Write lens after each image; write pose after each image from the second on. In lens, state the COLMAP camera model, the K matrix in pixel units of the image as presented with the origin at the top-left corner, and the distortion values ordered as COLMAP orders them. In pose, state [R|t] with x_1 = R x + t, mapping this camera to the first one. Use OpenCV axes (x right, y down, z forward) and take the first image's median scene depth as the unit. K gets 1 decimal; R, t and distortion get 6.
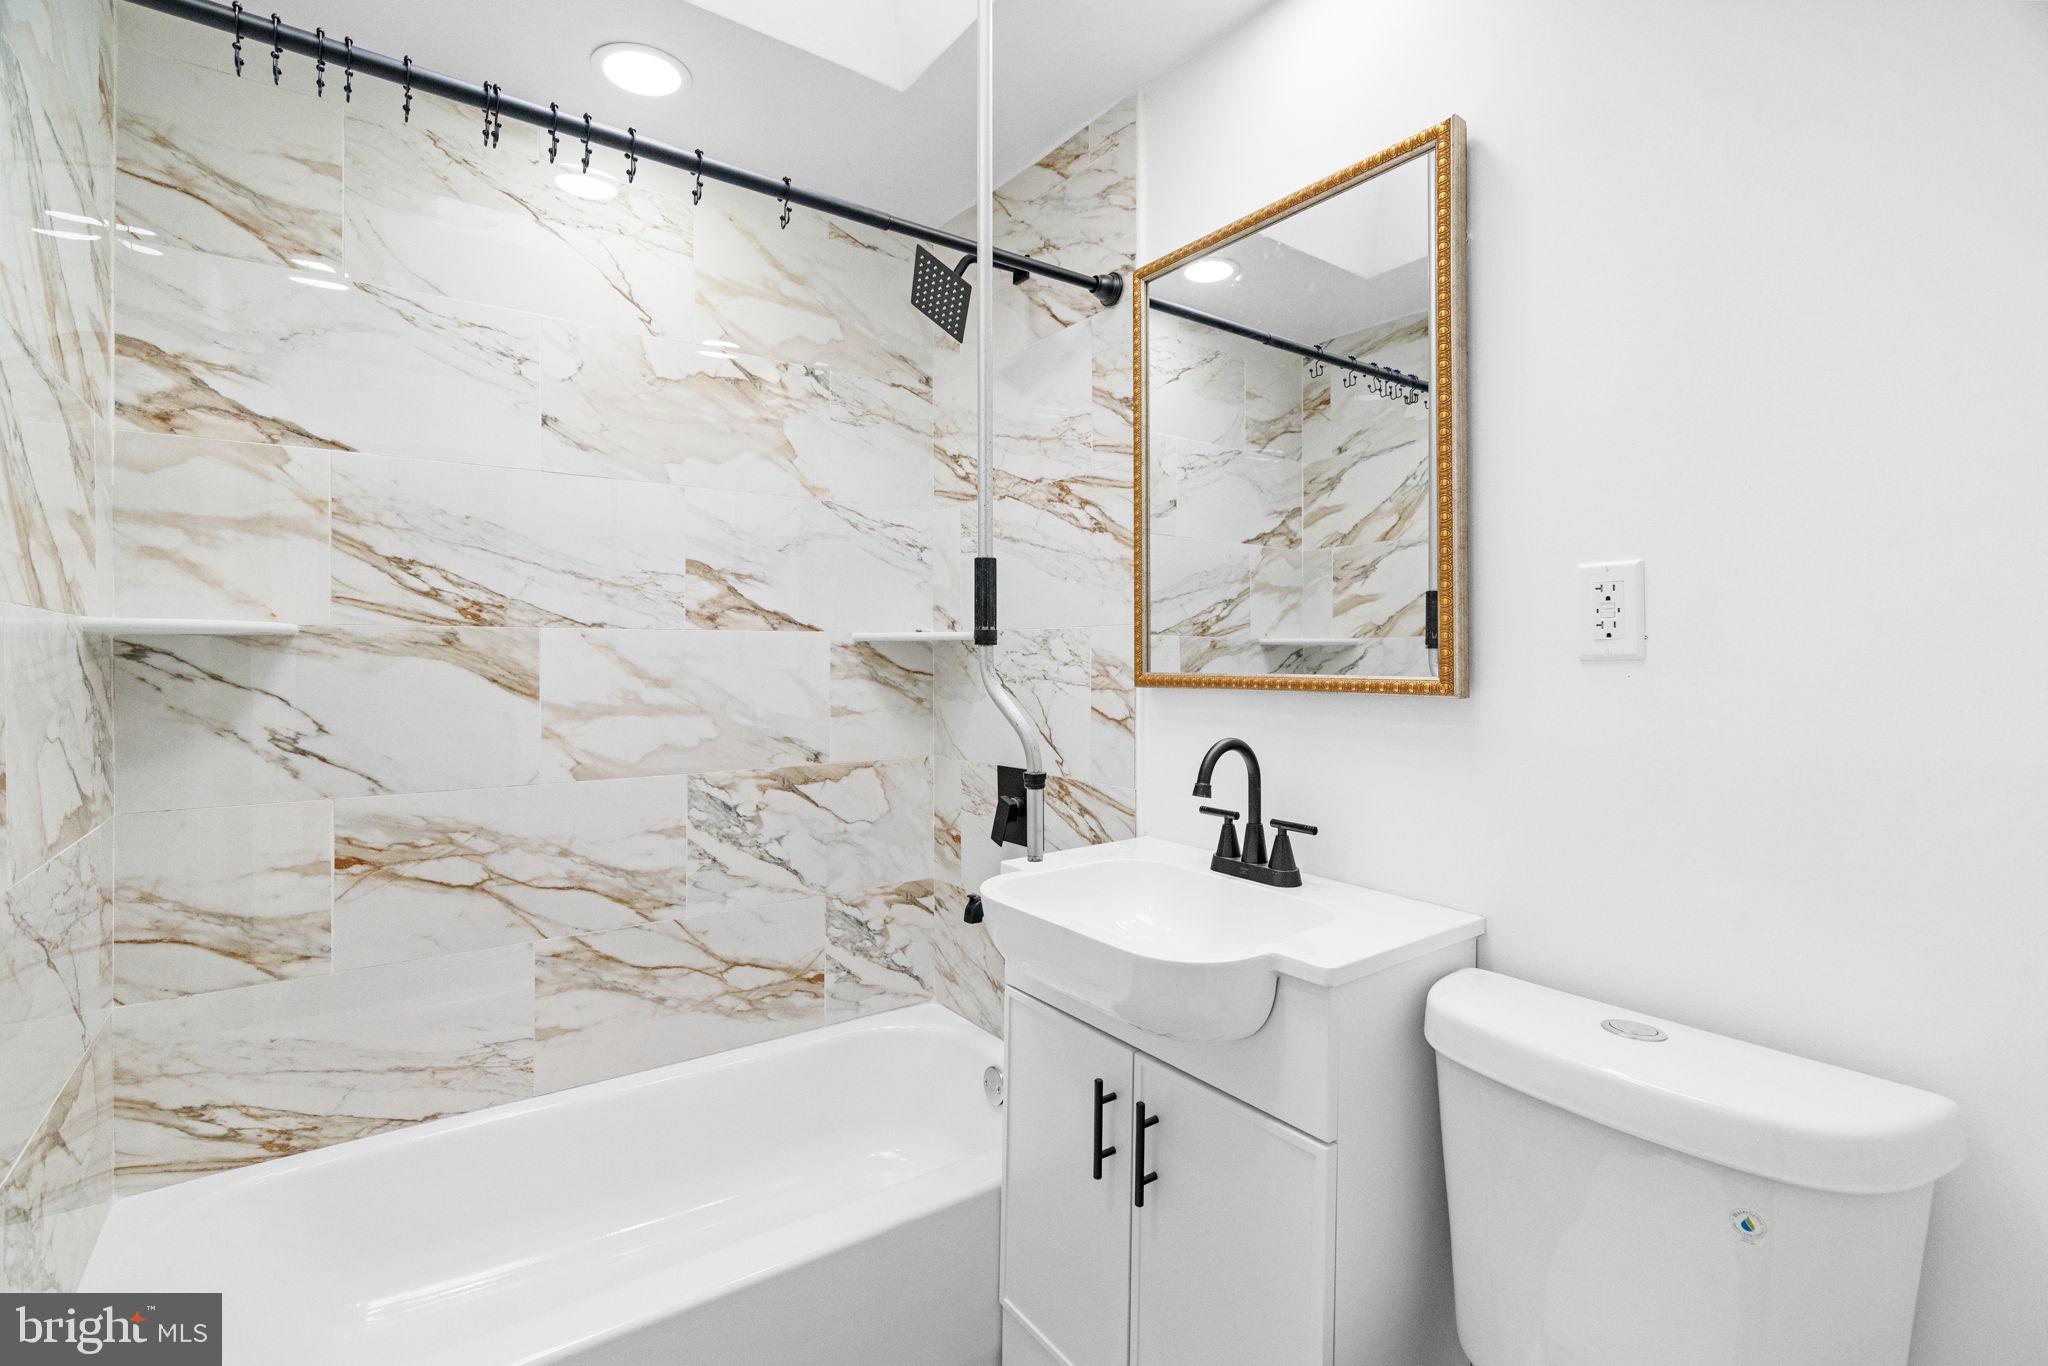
lens RADIAL K [[935.3, 0, 1018.5], [0, 935.3, 654.4], [0, 0, 1]] dist [-0.001482, 0.005231]
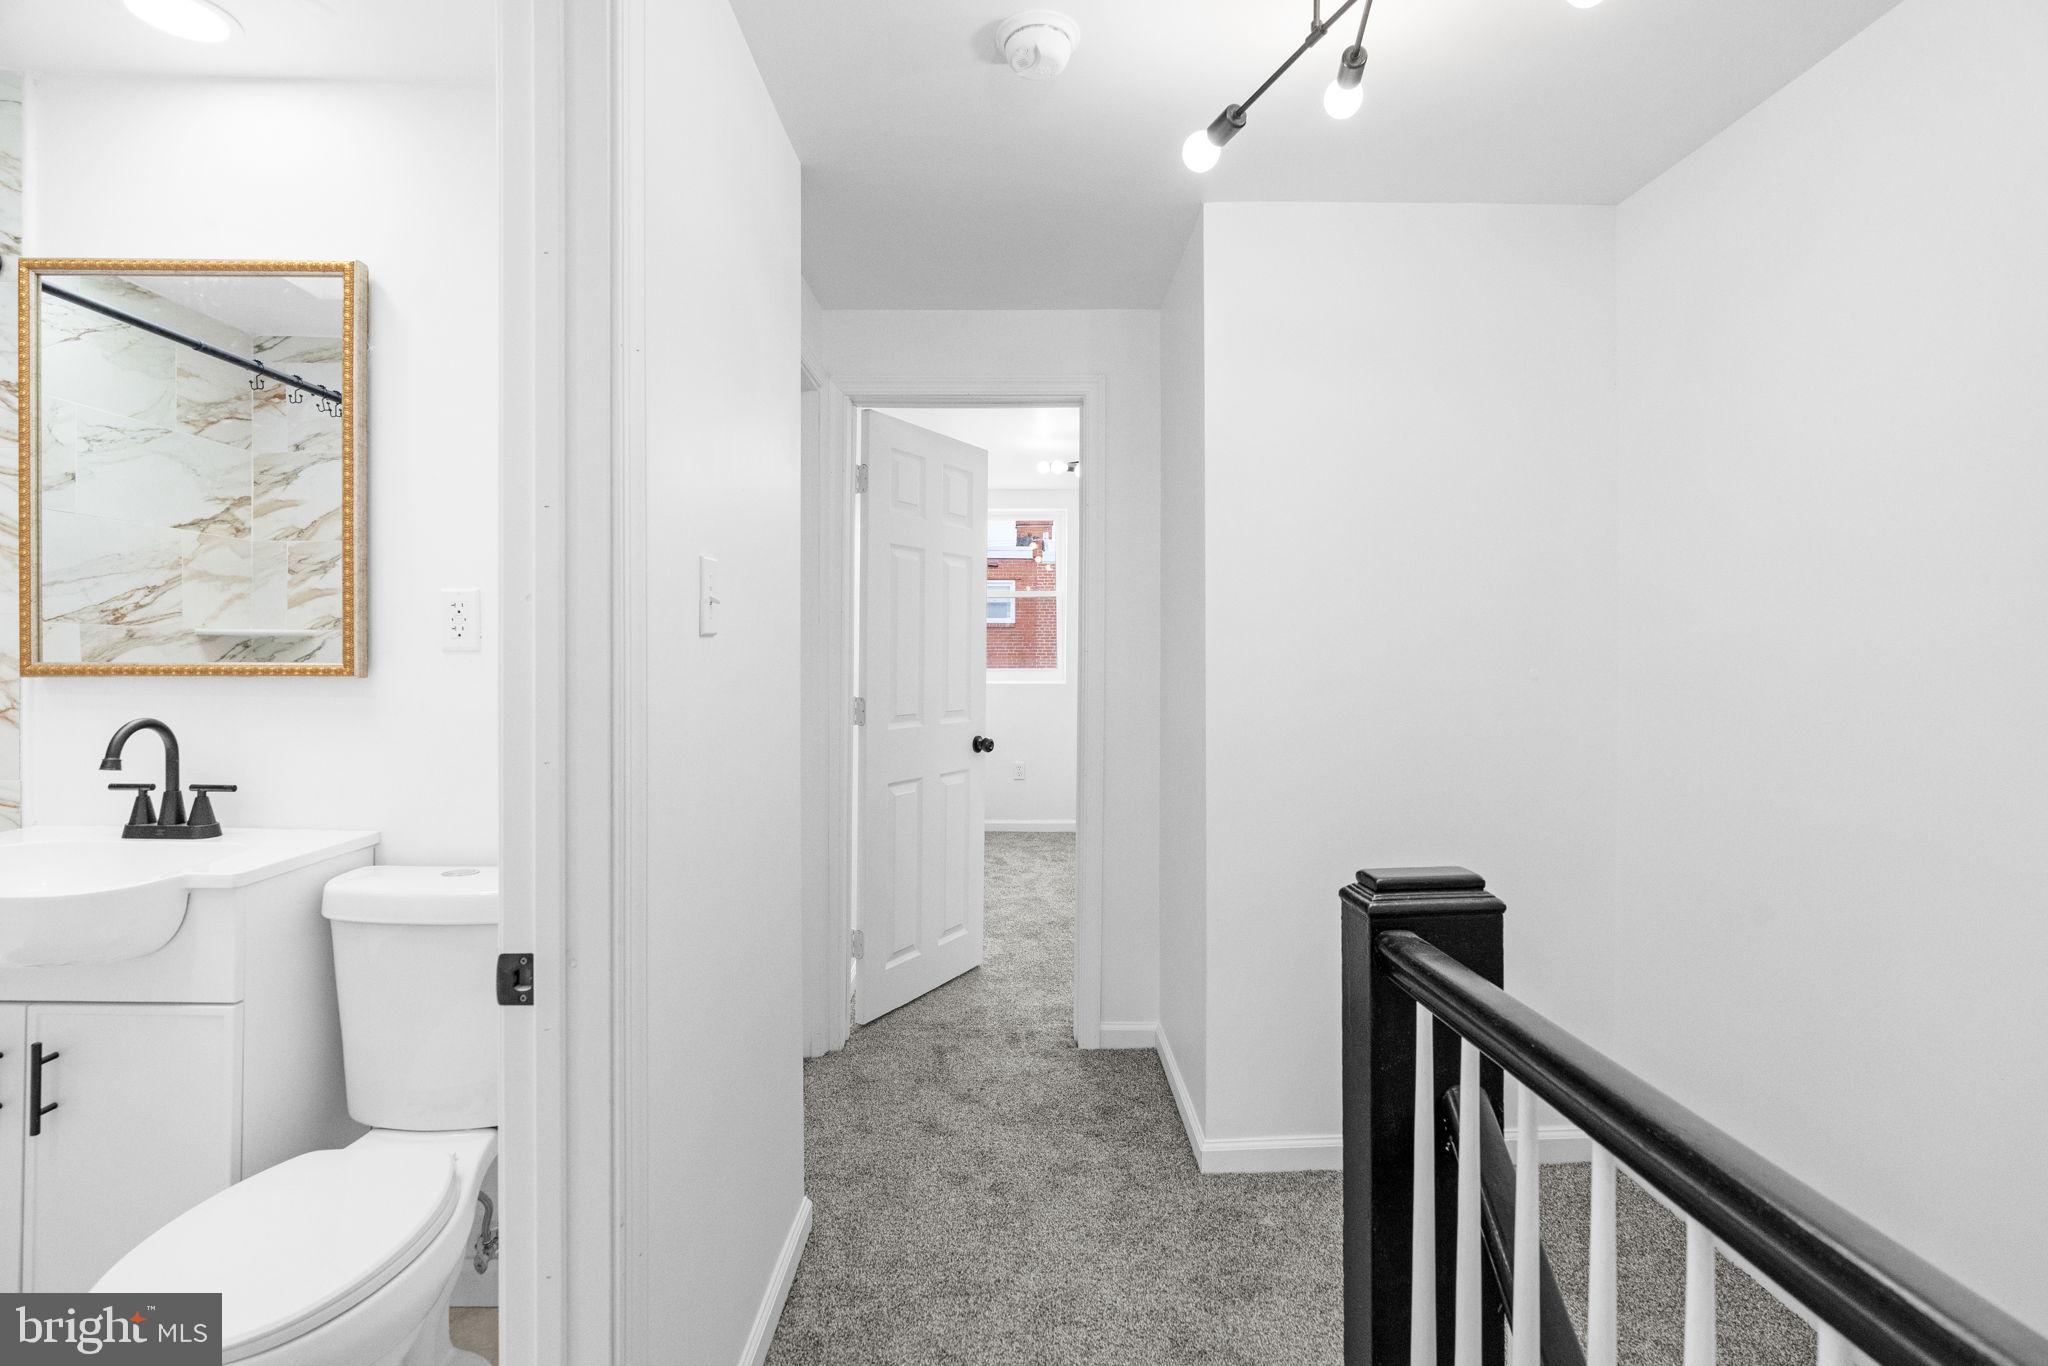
lens RADIAL K [[933.2, 0, 1020.6], [0, 933.2, 655.1], [0, 0, 1]] dist [-0.004408, -0.000400]
pose [[0.569890, -0.001419, 0.821720, -0.078719], [-0.007054, 0.999953, 0.006620, -0.002552], [-0.821691, -0.009569, 0.569853, -0.429616]]
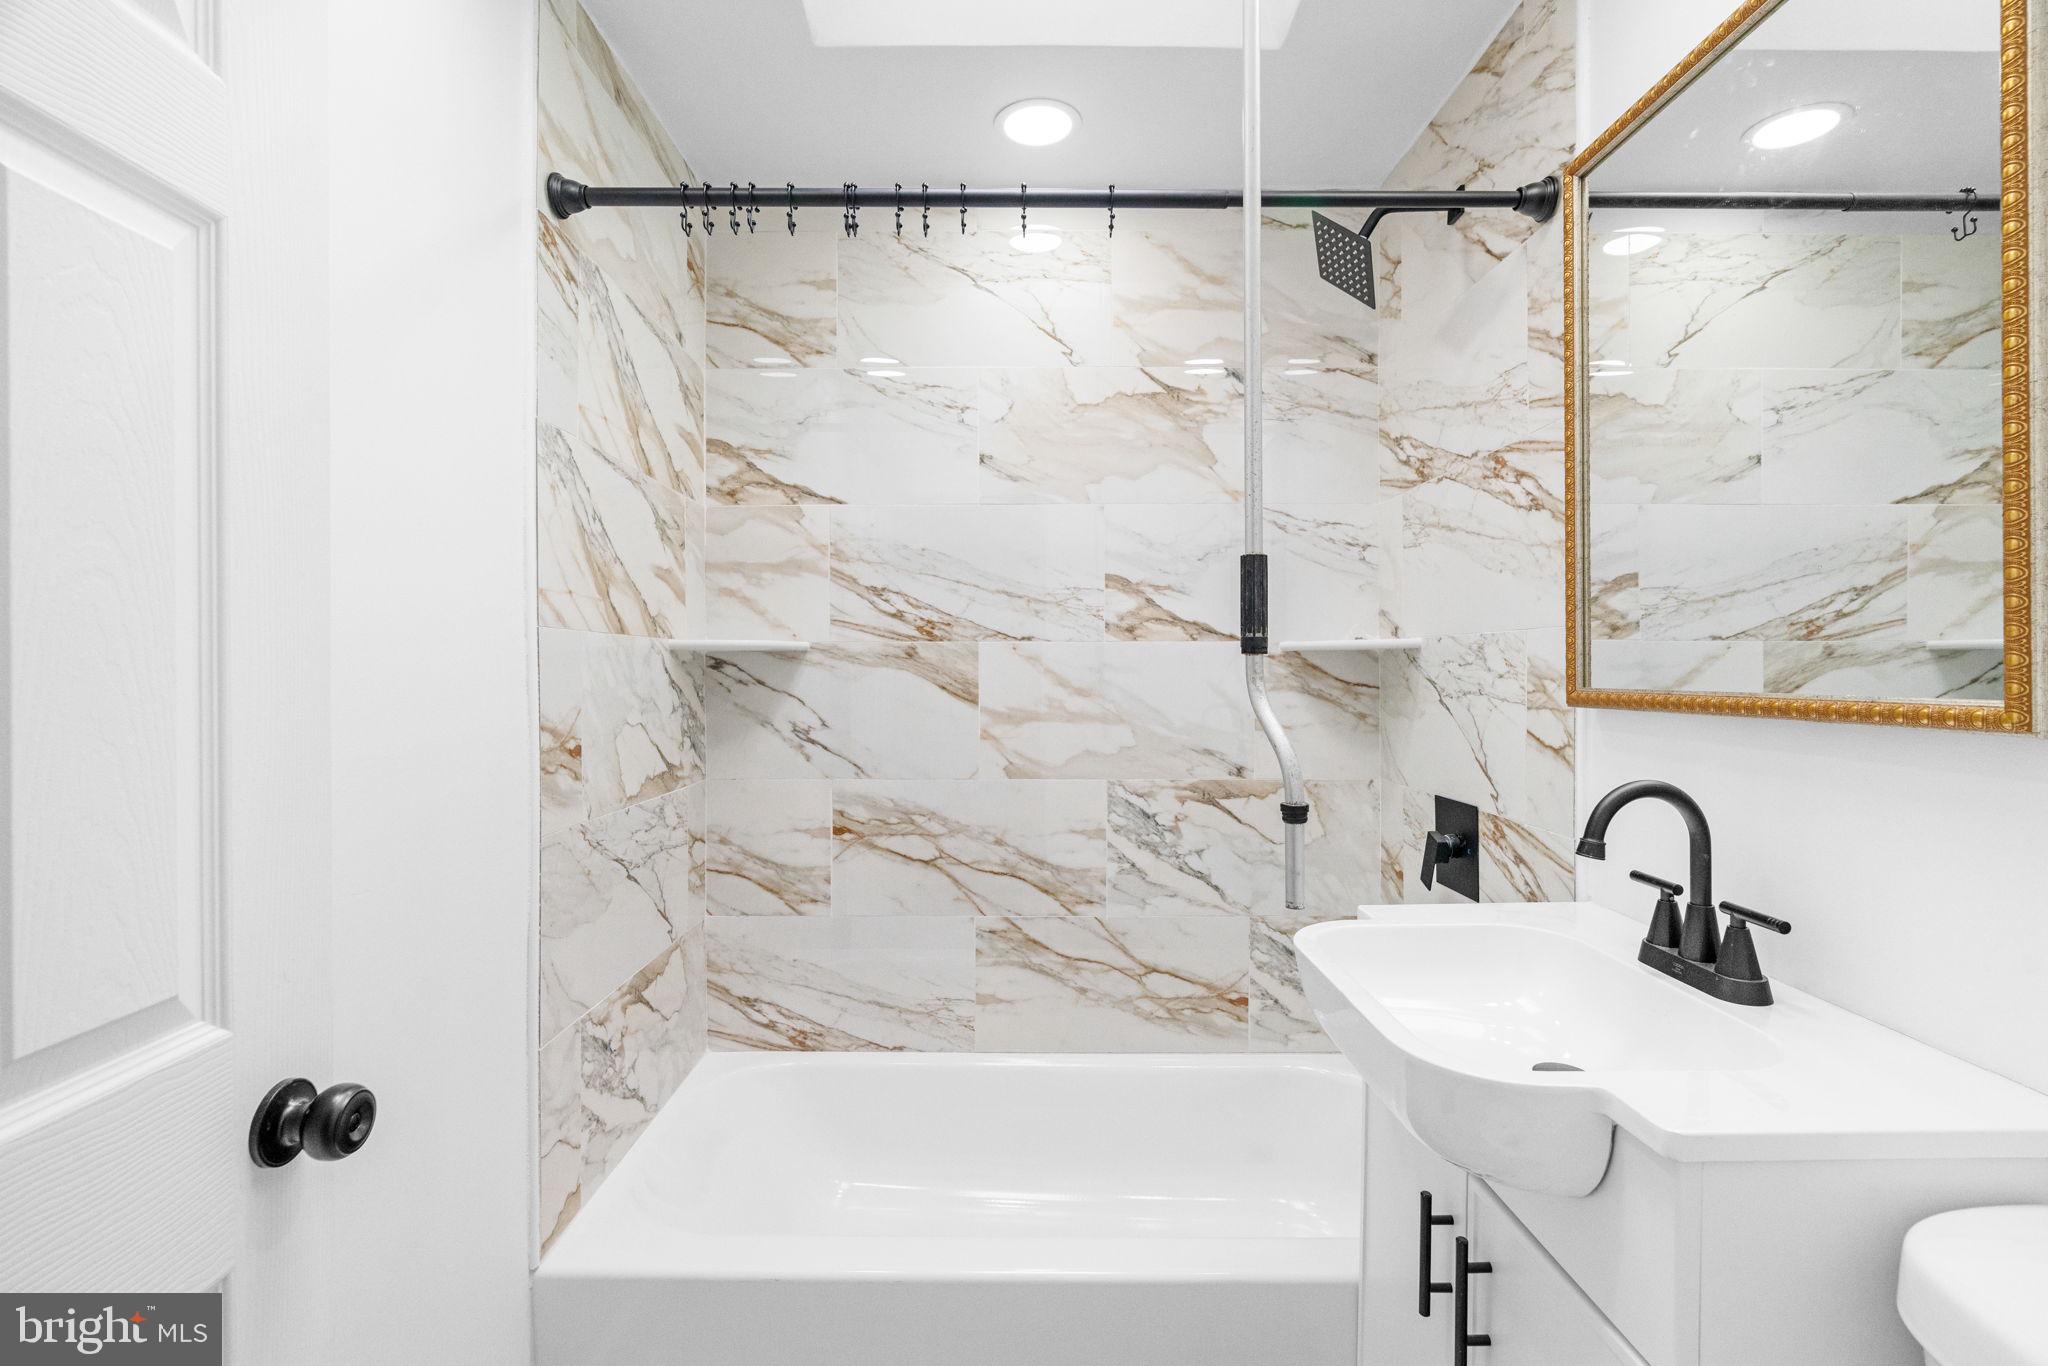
lens RADIAL K [[935.2, 0, 1028.0], [0, 935.2, 667.7], [0, 0, 1]] dist [0.001946, 0.001303]
pose [[0.816999, 0.000167, -0.576639, 0.200965], [0.001445, 0.999996, 0.002336, 0.000372], [0.576637, -0.002741, 0.816996, 0.108453]]
